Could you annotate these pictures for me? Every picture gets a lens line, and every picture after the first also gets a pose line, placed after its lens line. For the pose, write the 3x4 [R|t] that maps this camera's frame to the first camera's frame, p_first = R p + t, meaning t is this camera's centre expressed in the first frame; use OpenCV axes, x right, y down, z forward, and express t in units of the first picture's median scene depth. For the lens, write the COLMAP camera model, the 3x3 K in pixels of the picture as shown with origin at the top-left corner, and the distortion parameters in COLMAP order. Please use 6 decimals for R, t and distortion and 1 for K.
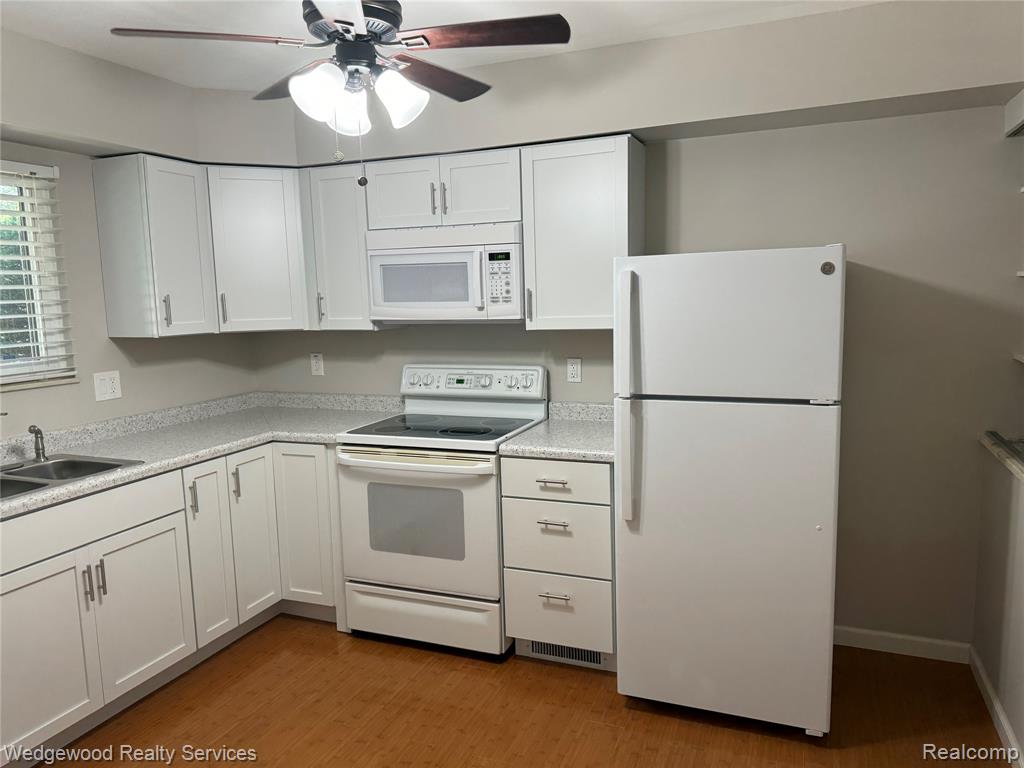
lens RADIAL K [[718.1, 0, 512.0], [0, 718.1, 384.0], [0, 0, 1]] dist [0.002688, -0.000174]
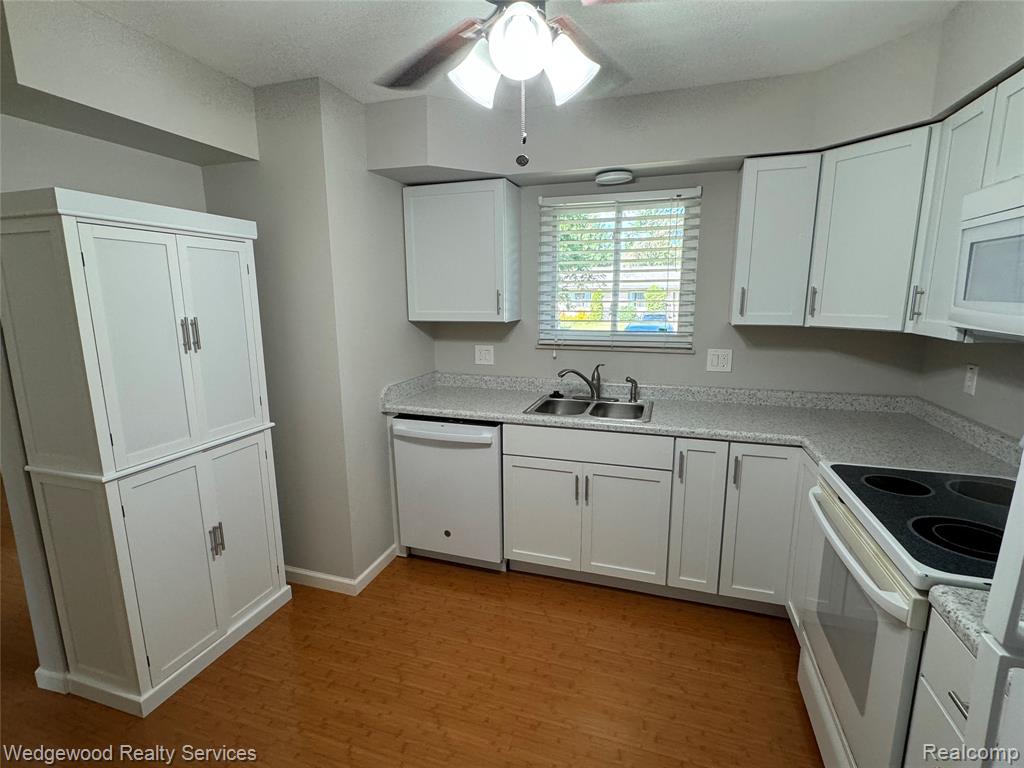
lens RADIAL K [[480.3, 0, 512.0], [0, 480.3, 384.0], [0, 0, 1]] dist [-0.033183, -0.000053]
pose [[0.059178, 0.201761, -0.977645, 0.246427], [-0.119877, 0.973711, 0.193693, -0.078659], [0.991023, 0.105735, 0.081809, 0.612904]]
